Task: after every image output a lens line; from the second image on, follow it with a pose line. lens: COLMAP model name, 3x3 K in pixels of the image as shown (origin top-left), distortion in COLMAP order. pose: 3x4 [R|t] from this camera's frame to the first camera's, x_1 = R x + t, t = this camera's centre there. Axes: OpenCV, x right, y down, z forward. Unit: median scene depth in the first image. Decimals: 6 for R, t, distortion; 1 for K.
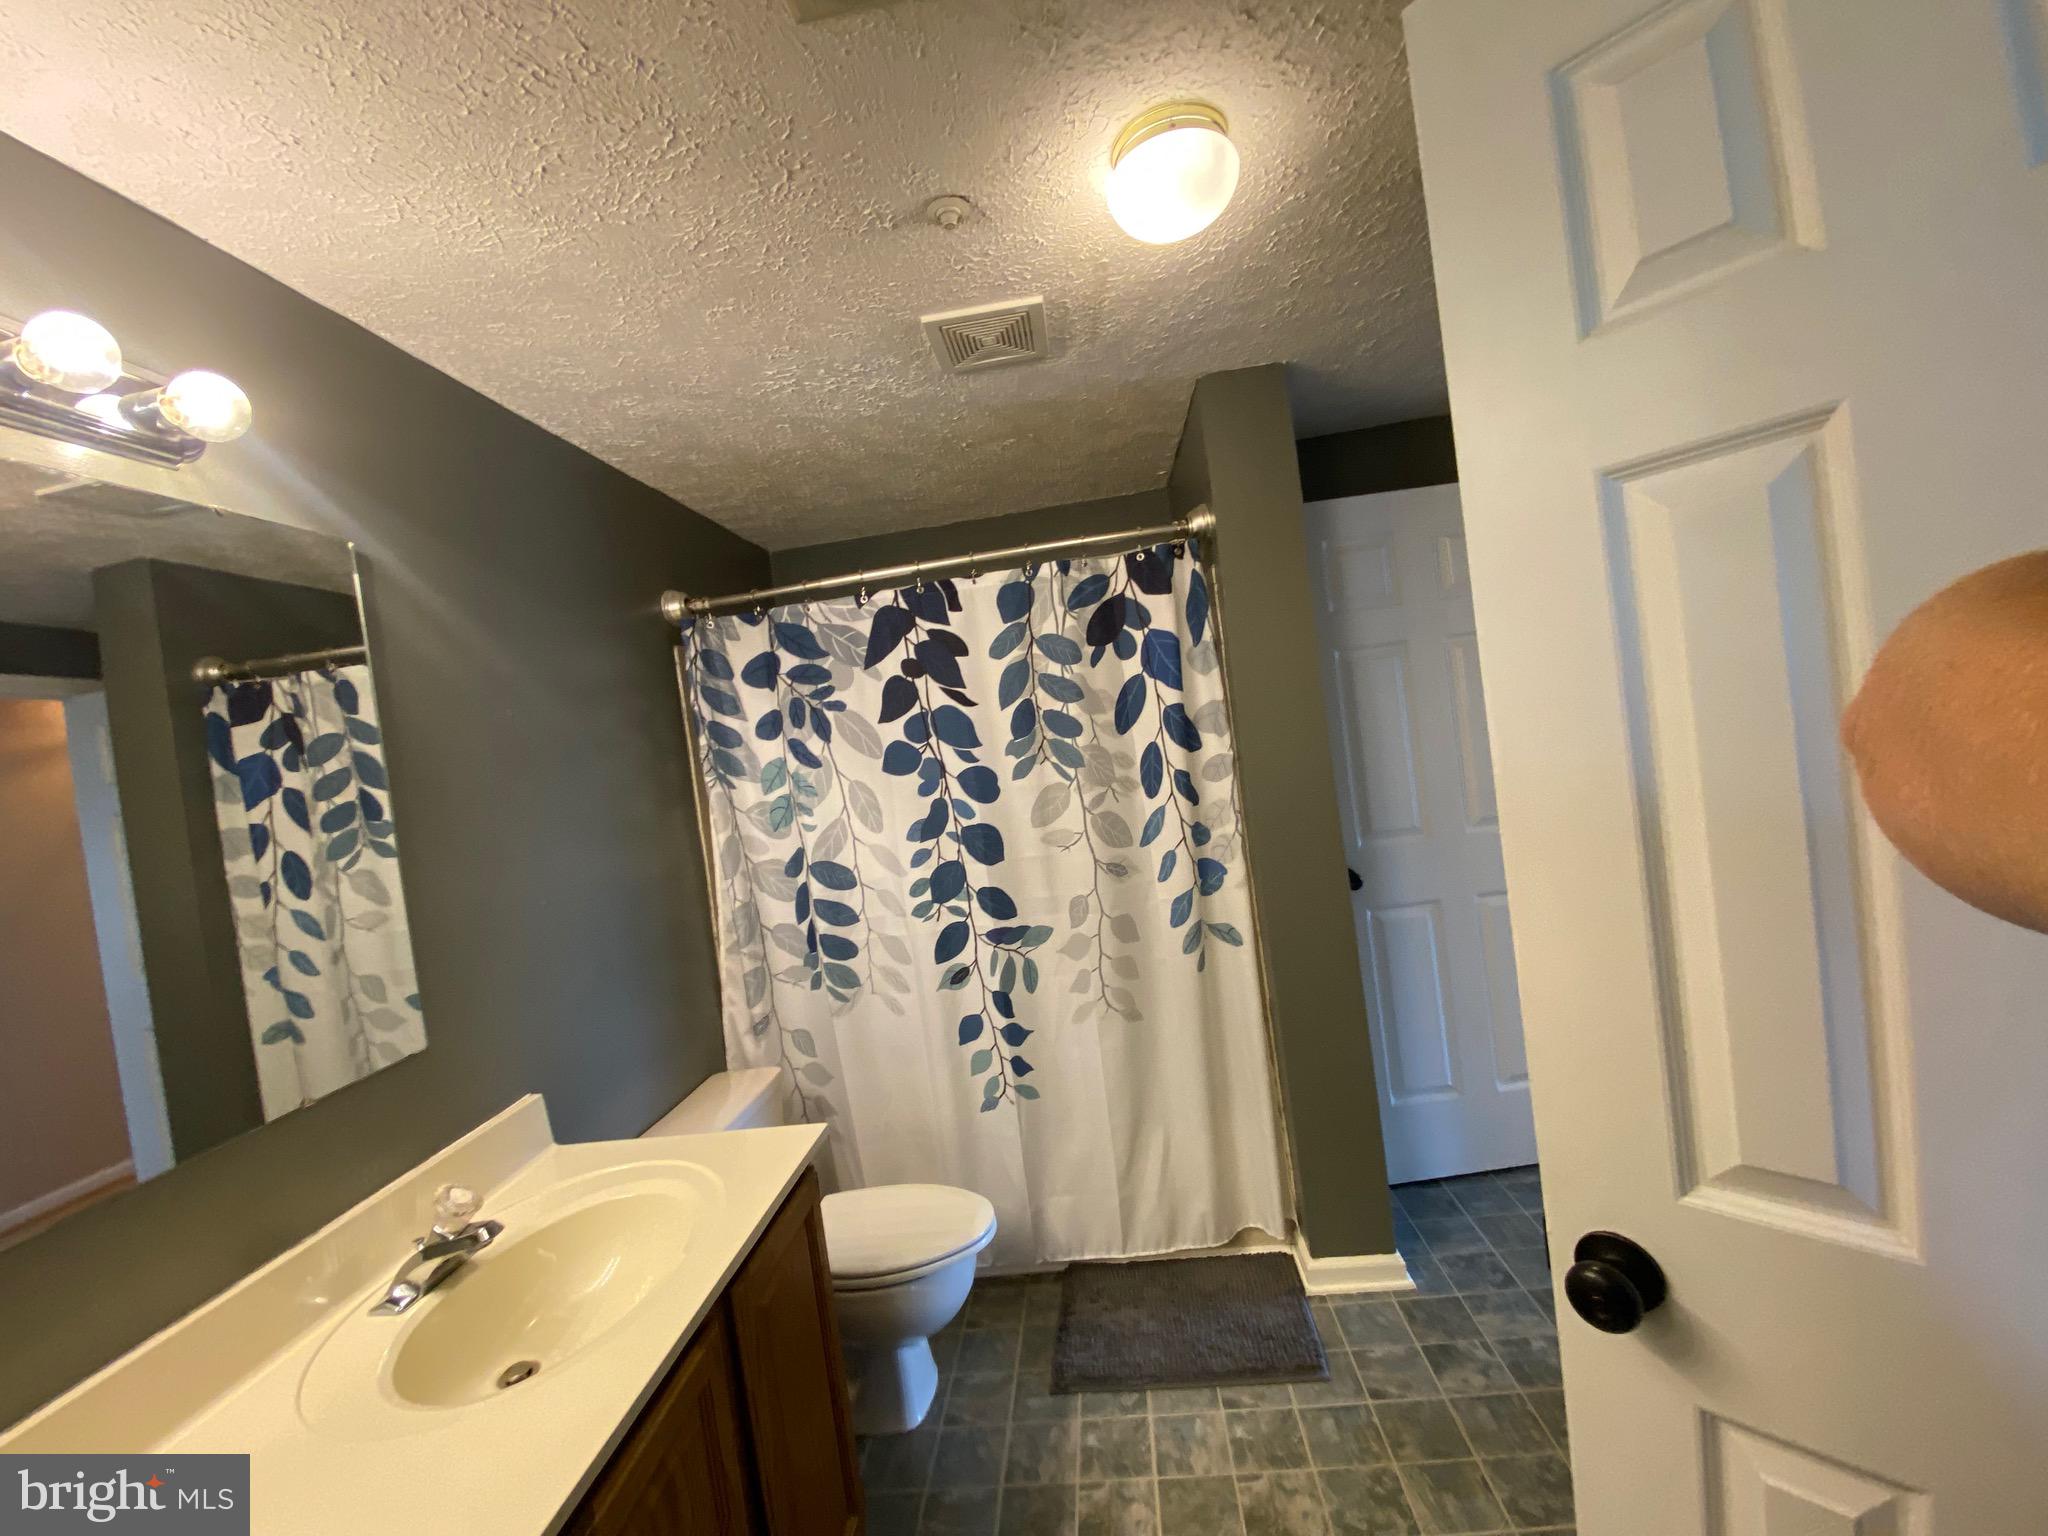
lens RADIAL K [[831.1, 0, 1019.5], [0, 831.1, 763.8], [0, 0, 1]] dist [0.046508, -0.035648]
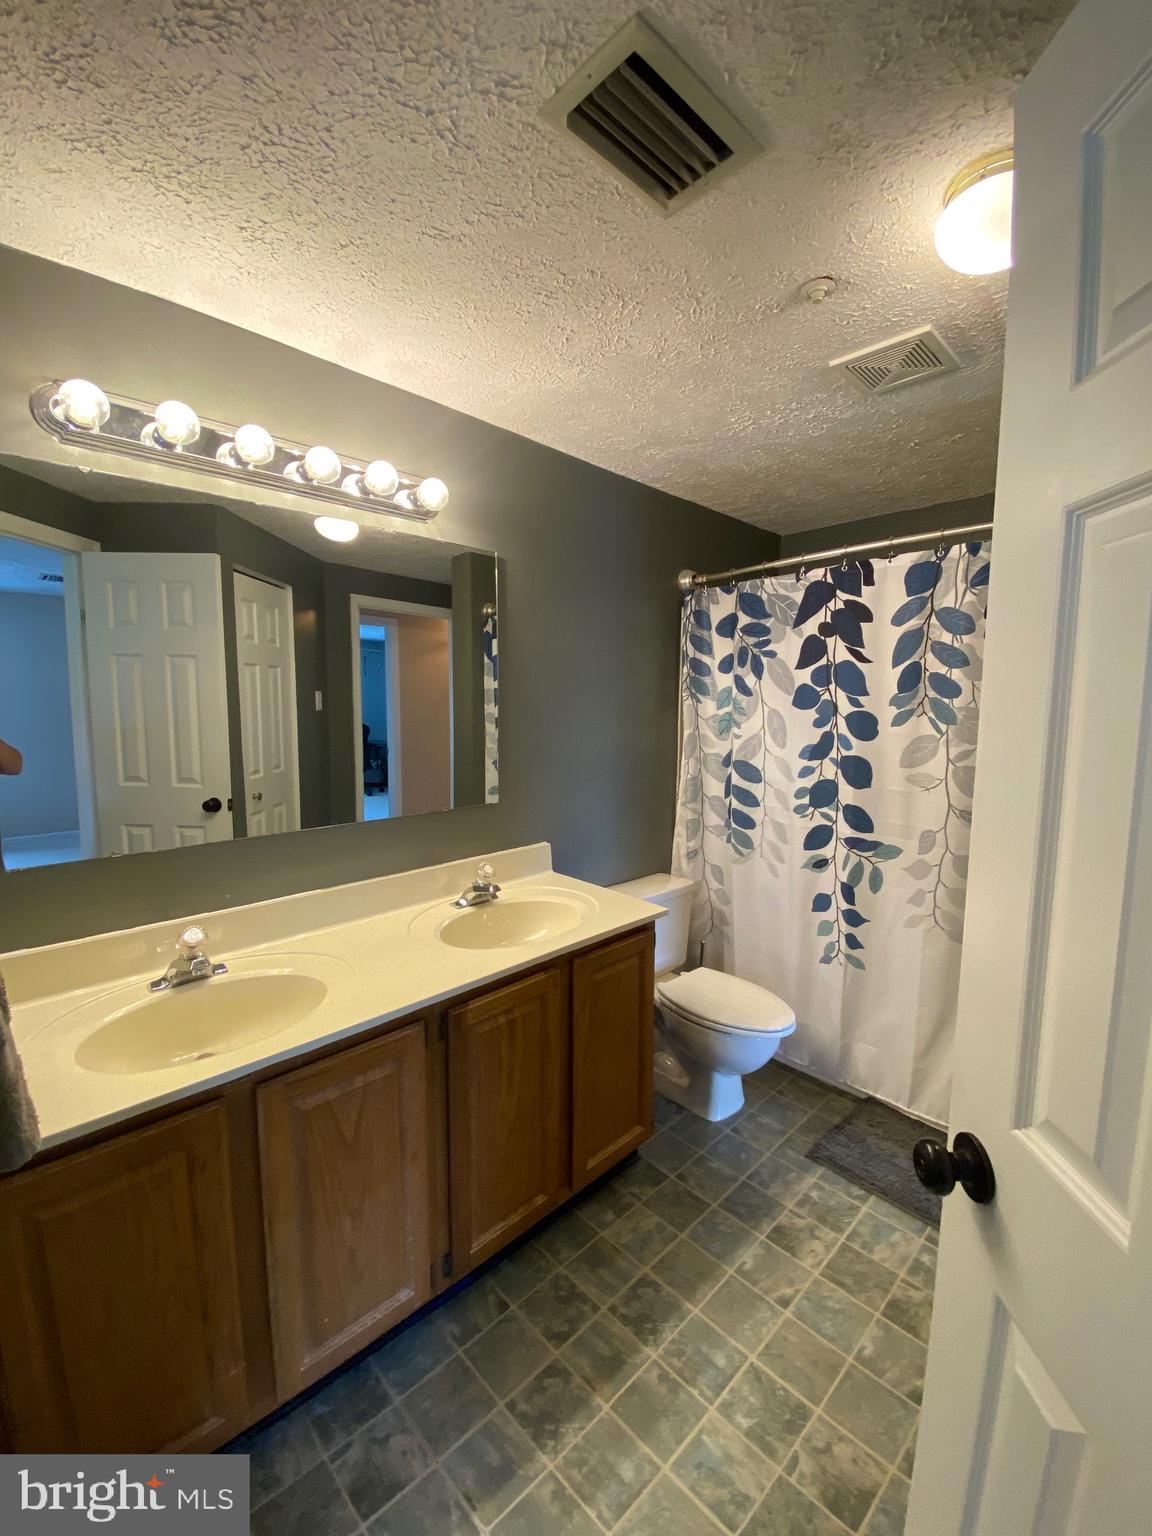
lens RADIAL K [[623.3, 0, 576.0], [0, 623.3, 768.0], [0, 0, 1]] dist [0.046508, -0.035648]
pose [[0.742273, 0.204918, -0.637997, 0.254558], [-0.123186, 0.977597, 0.170674, -0.022058], [0.658678, -0.048094, 0.750887, -0.019706]]
